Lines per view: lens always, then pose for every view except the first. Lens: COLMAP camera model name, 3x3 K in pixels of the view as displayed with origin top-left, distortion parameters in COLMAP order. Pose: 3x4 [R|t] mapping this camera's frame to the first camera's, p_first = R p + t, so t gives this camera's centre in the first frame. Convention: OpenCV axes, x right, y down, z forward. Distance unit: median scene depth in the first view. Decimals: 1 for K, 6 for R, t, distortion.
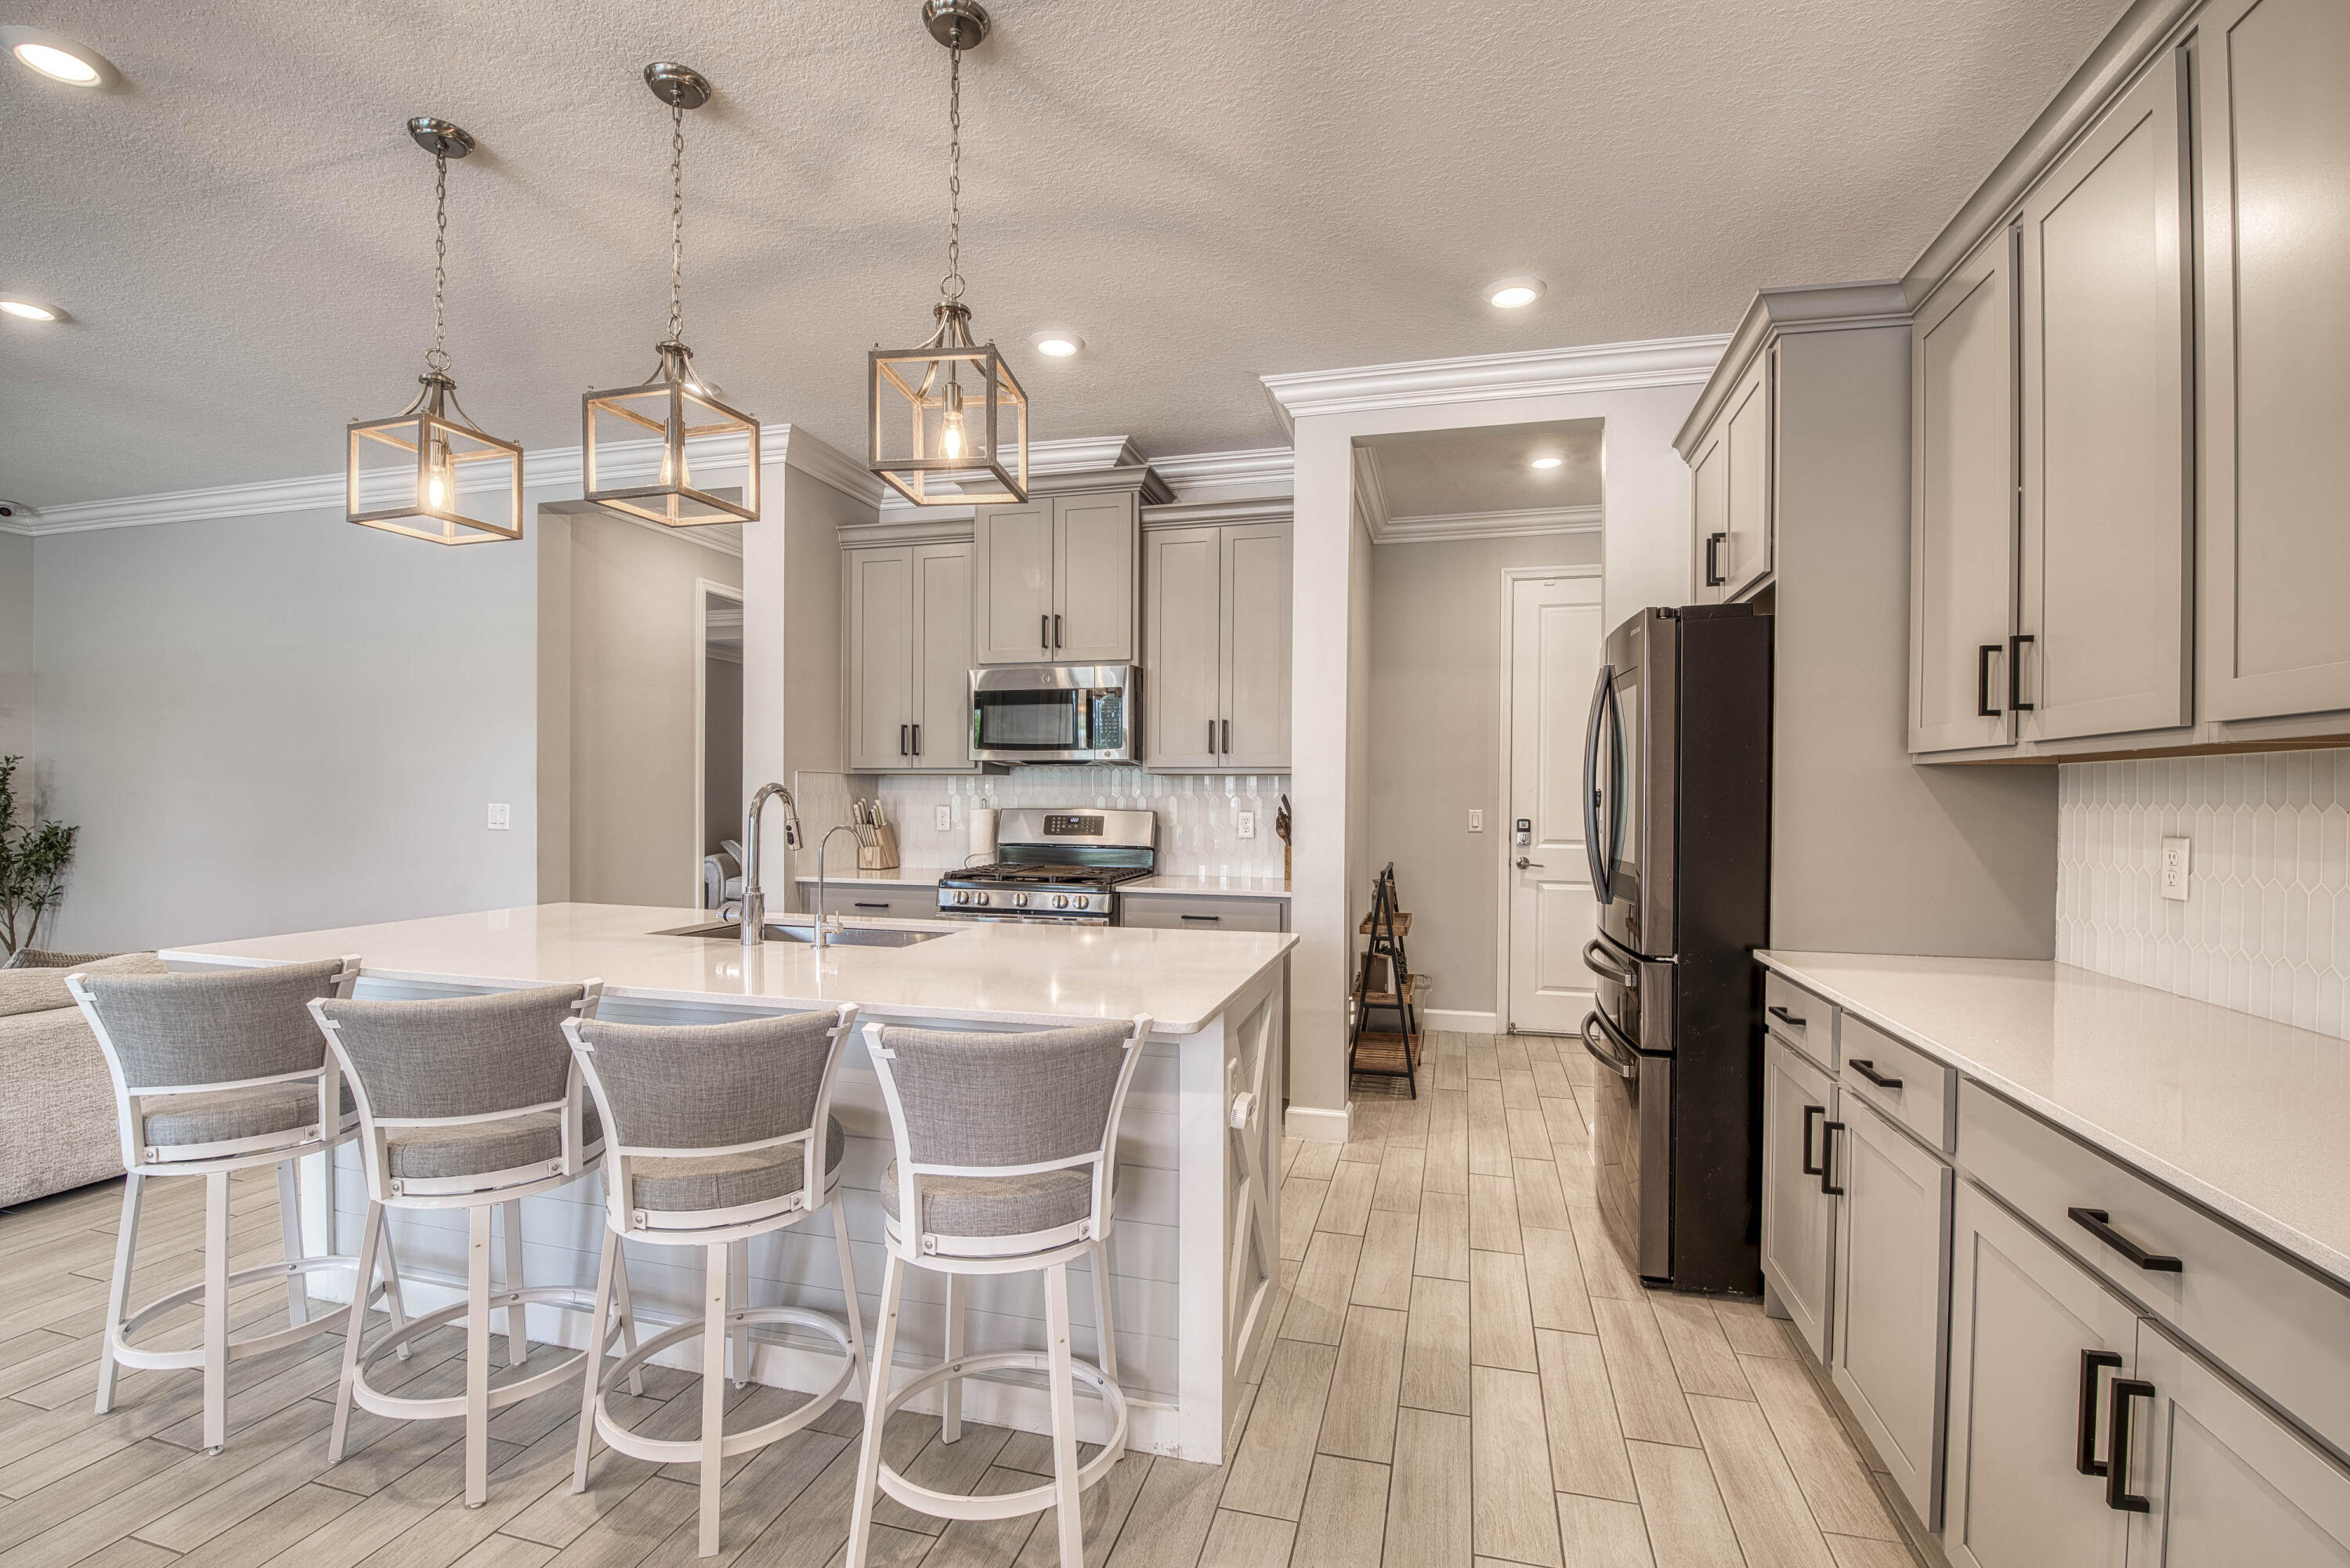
lens RADIAL K [[1016.6, 0, 1189.0], [0, 1016.6, 806.1], [0, 0, 1]] dist [-0.006244, -0.007600]
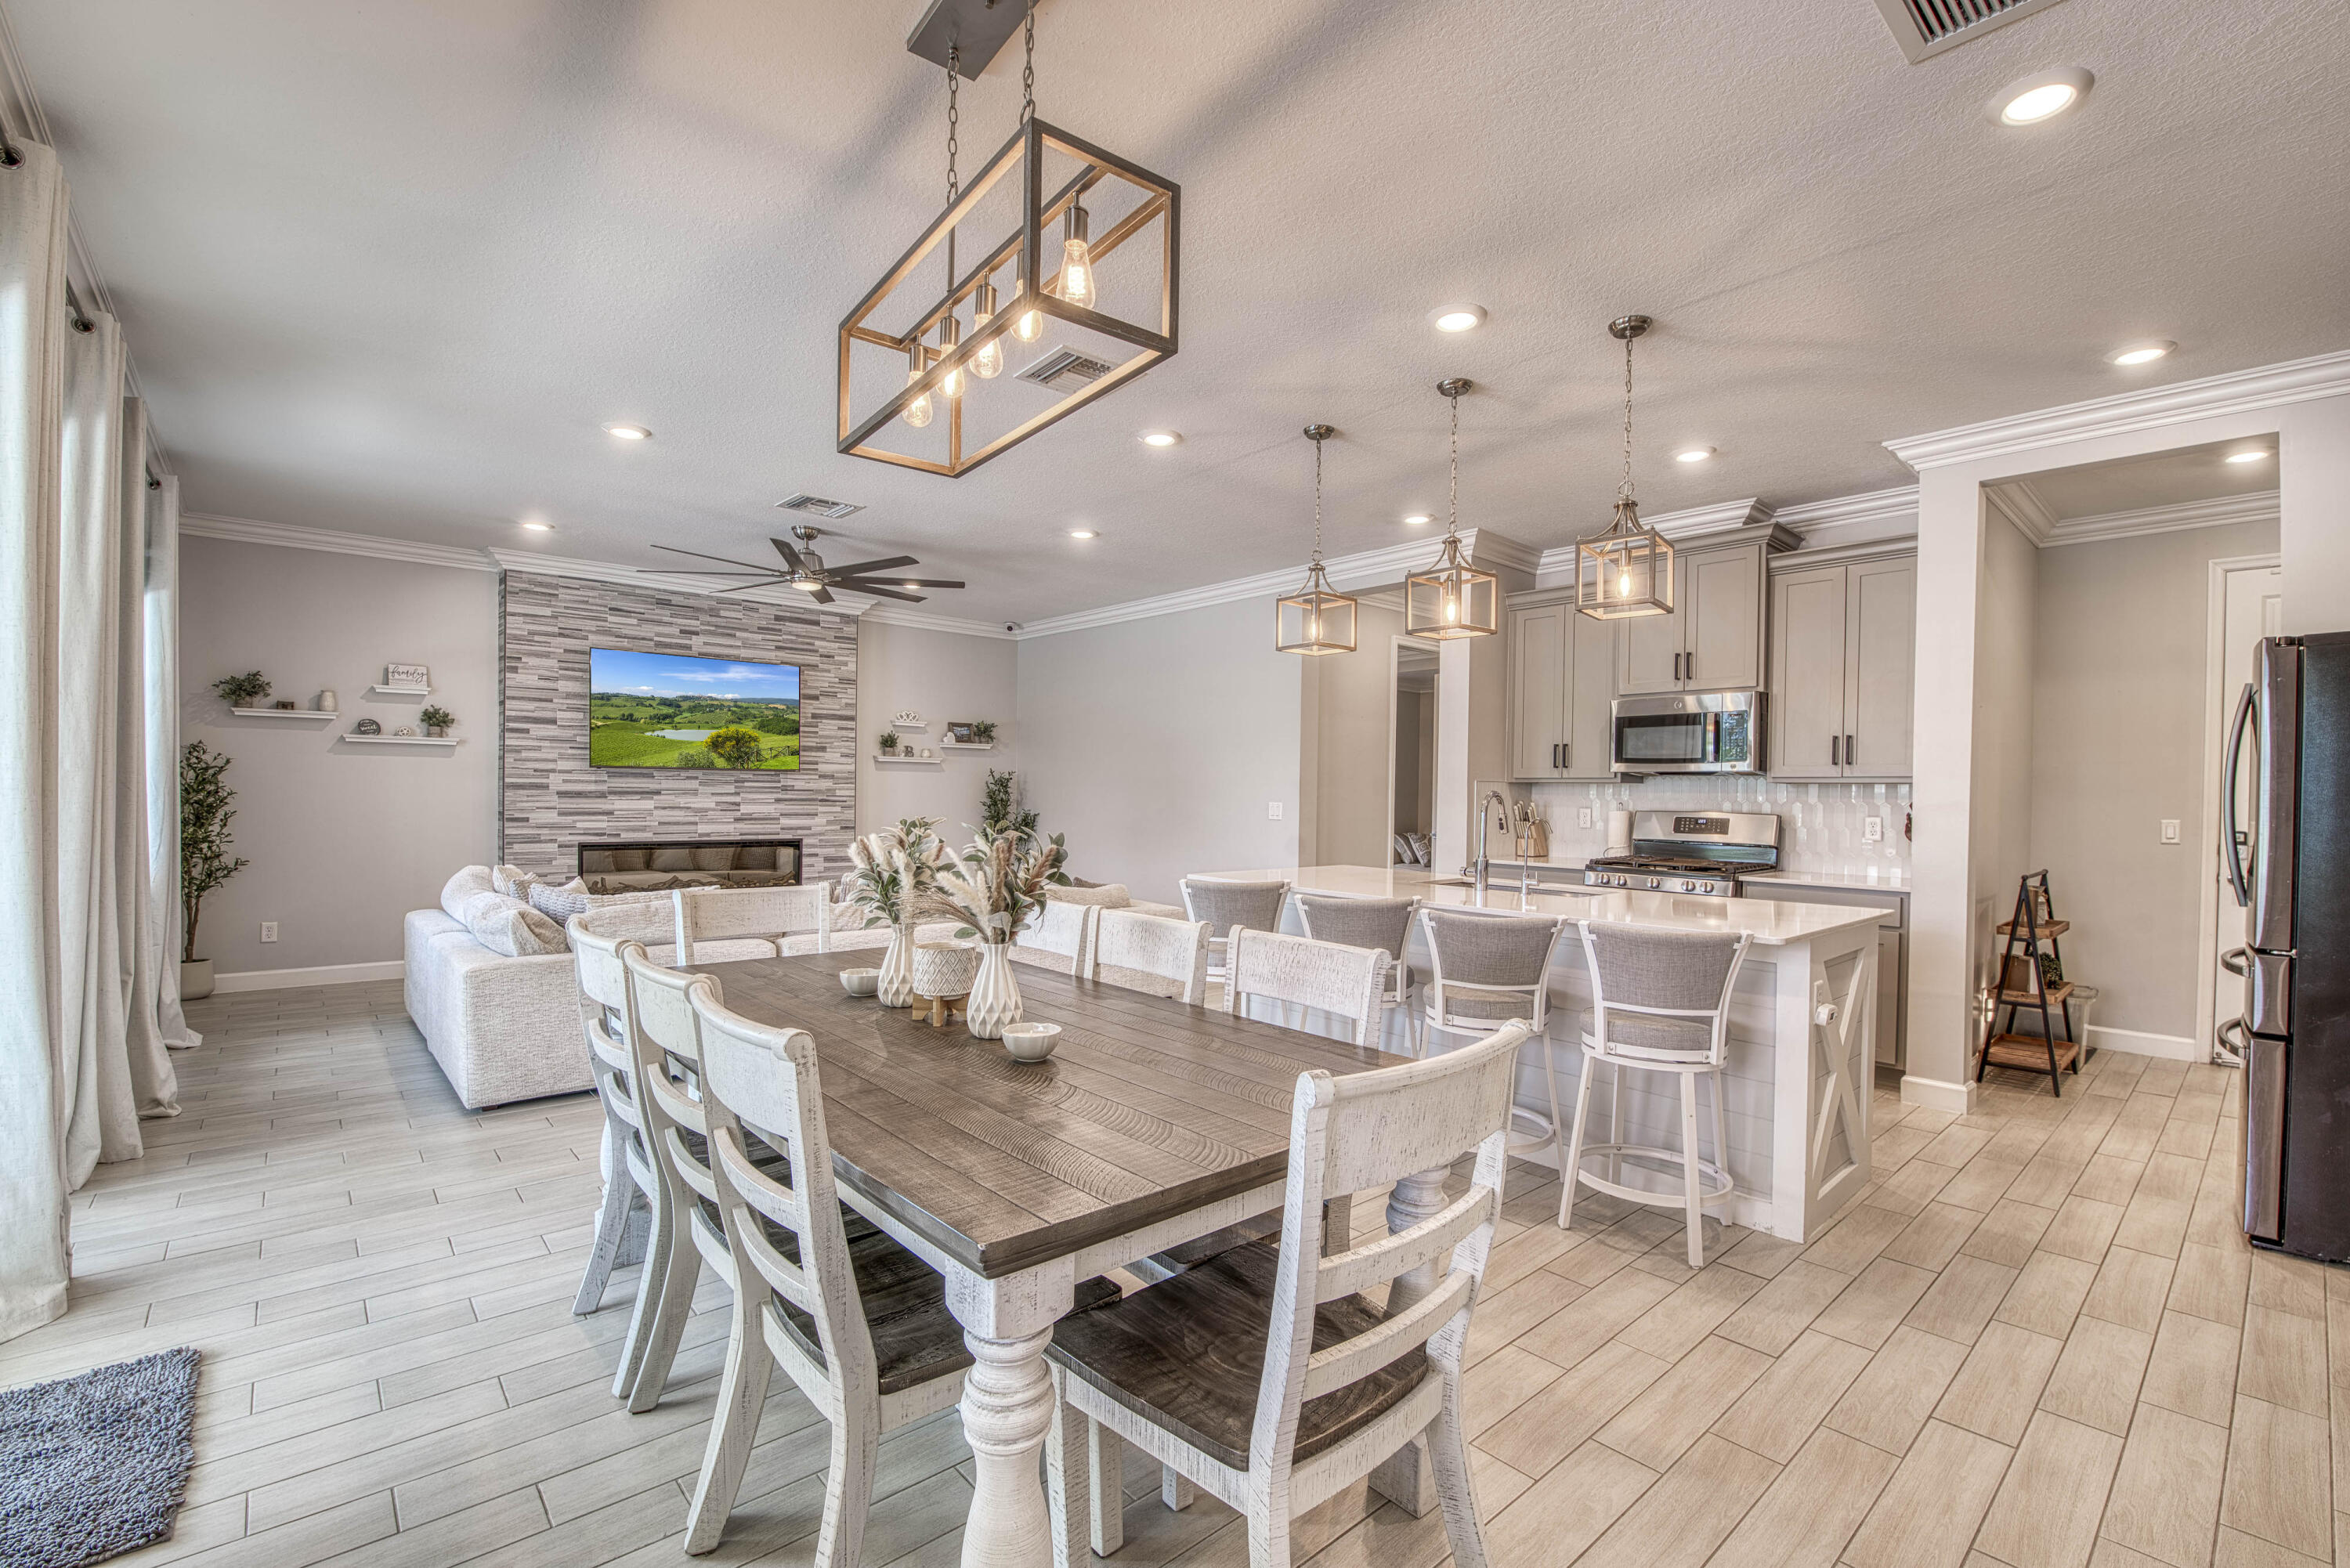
lens RADIAL K [[1016.6, 0, 1205.4], [0, 1016.6, 807.9], [0, 0, 1]] dist [-0.006244, -0.007600]
pose [[0.844314, 0.013265, -0.535685, 0.036981], [-0.014230, 0.999896, 0.002332, 0.004053], [0.535660, 0.005654, 0.844415, -0.353160]]
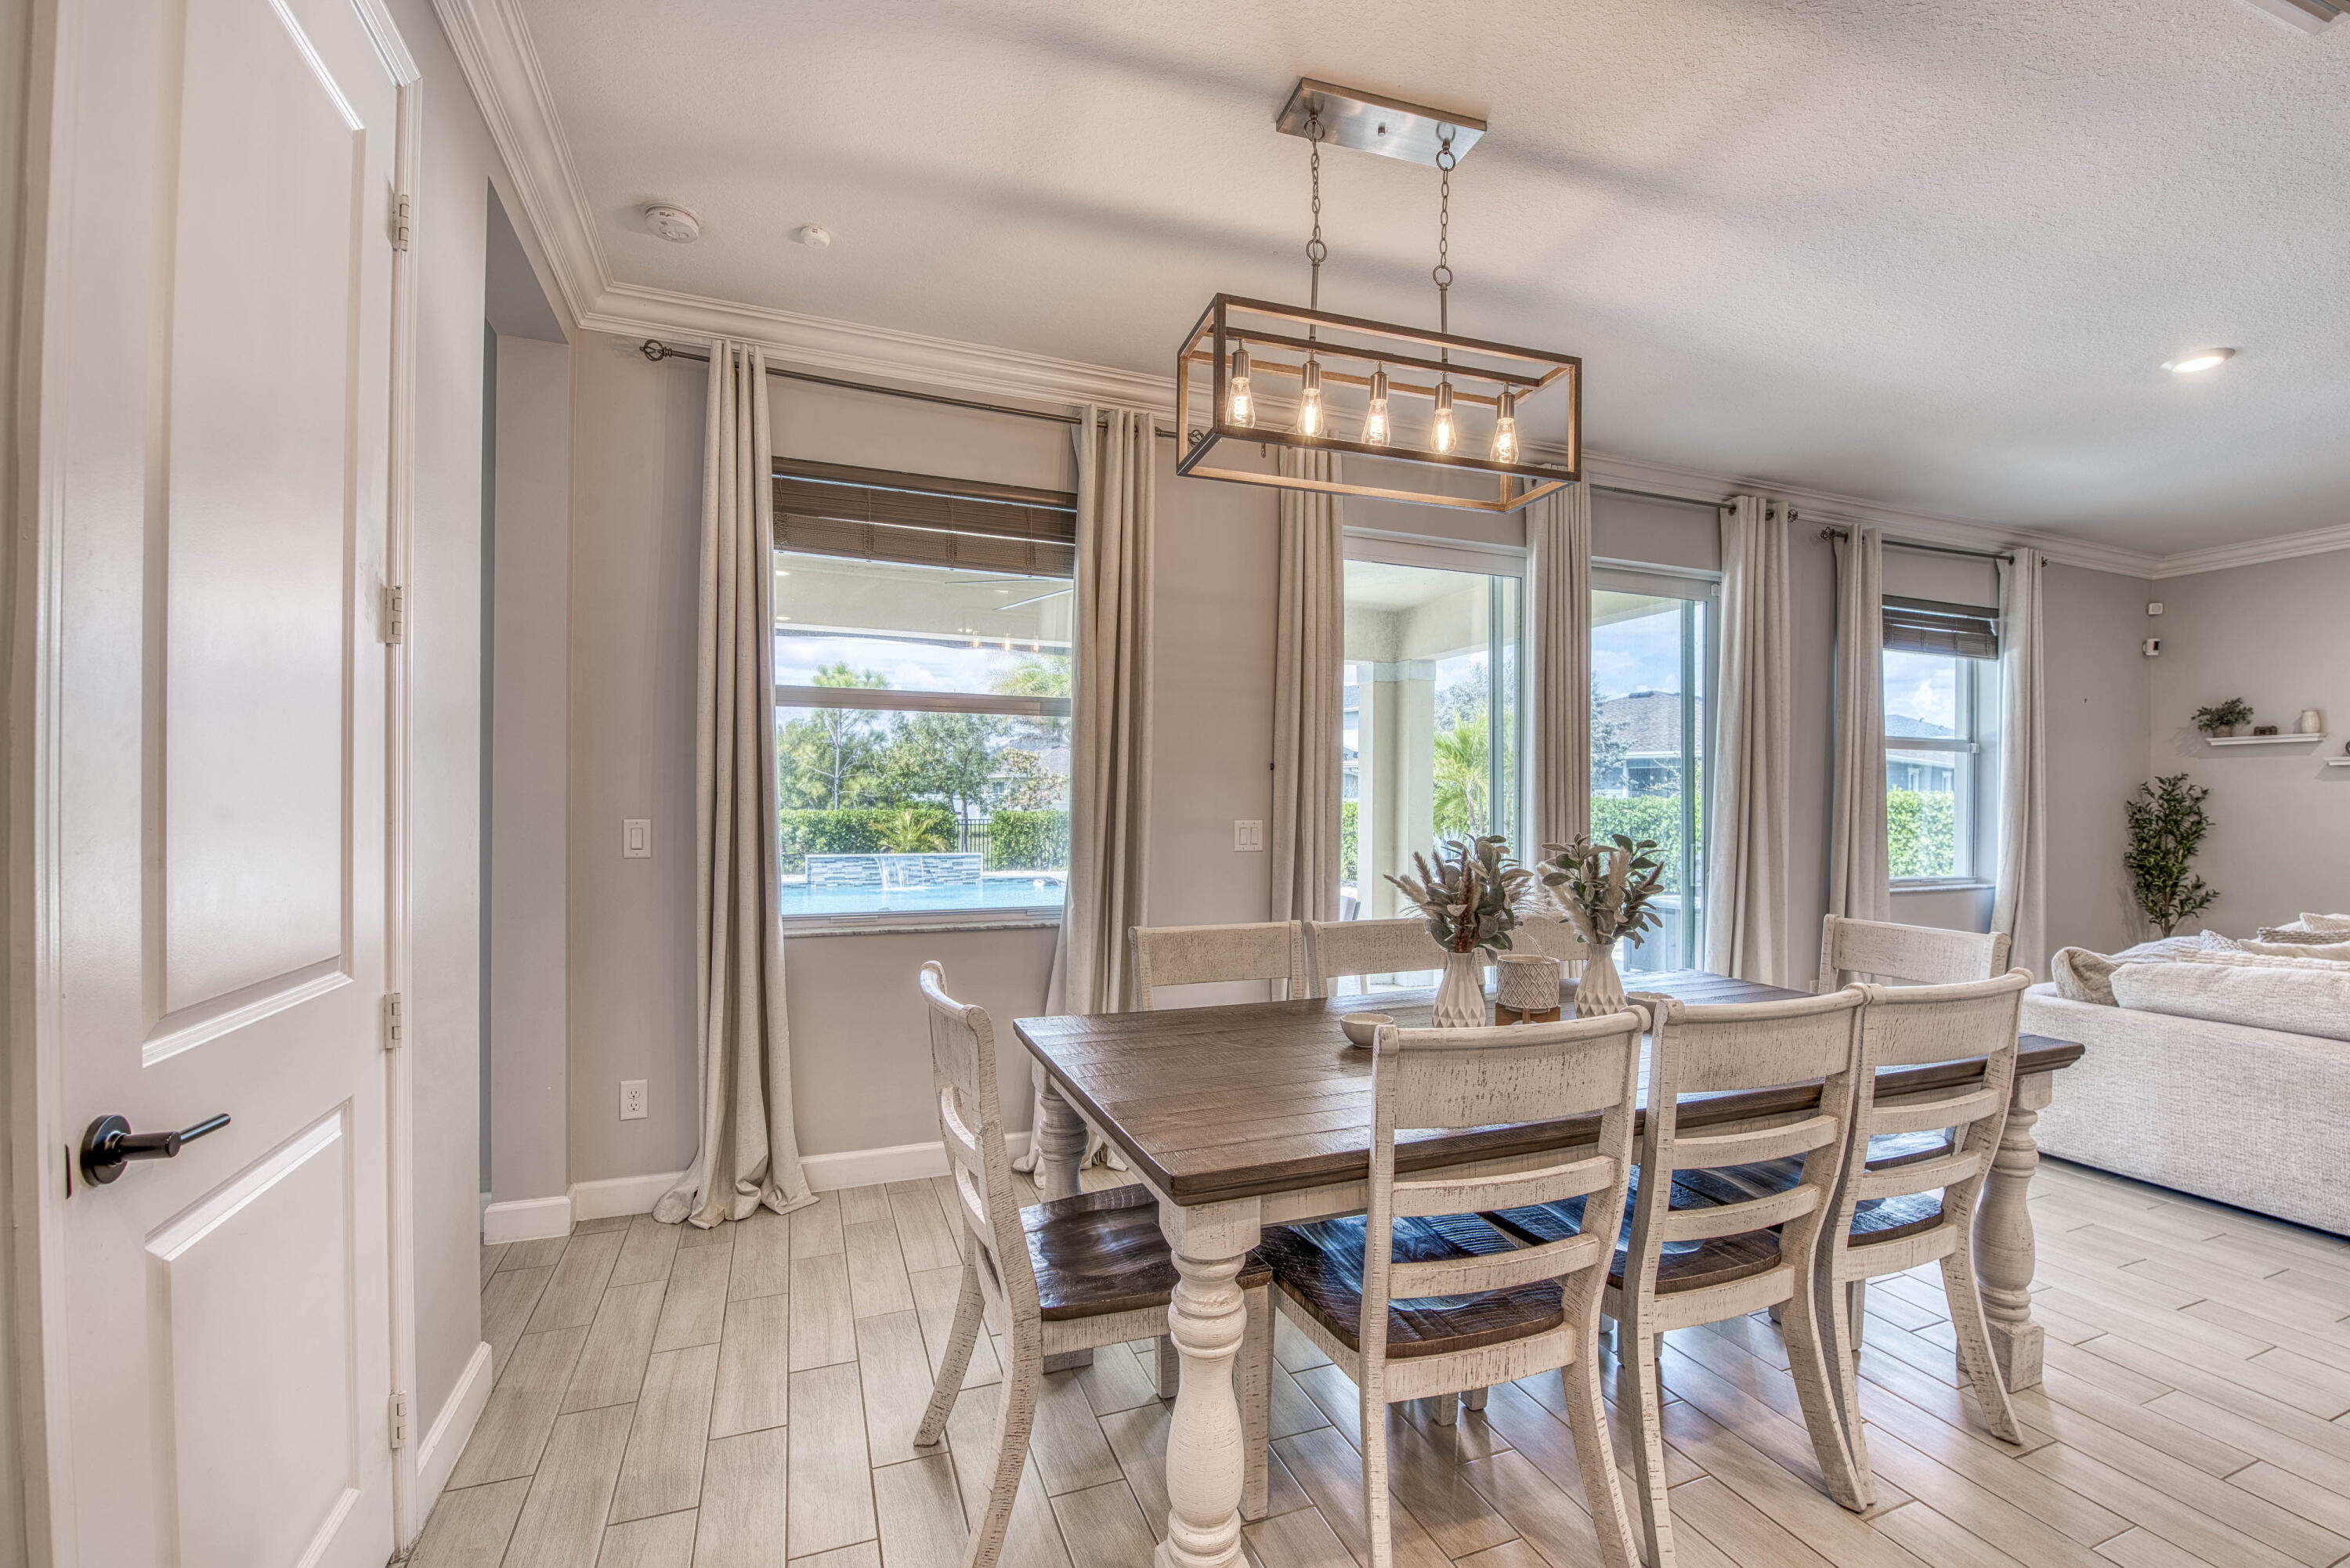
lens RADIAL K [[1016.6, 0, 1196.3], [0, 1016.6, 804.2], [0, 0, 1]] dist [-0.006244, -0.007600]
pose [[-0.799324, -0.010405, -0.600810, 0.103227], [-0.016169, 0.999860, 0.004196, -0.004099], [0.600682, 0.013069, -0.799381, 0.334609]]
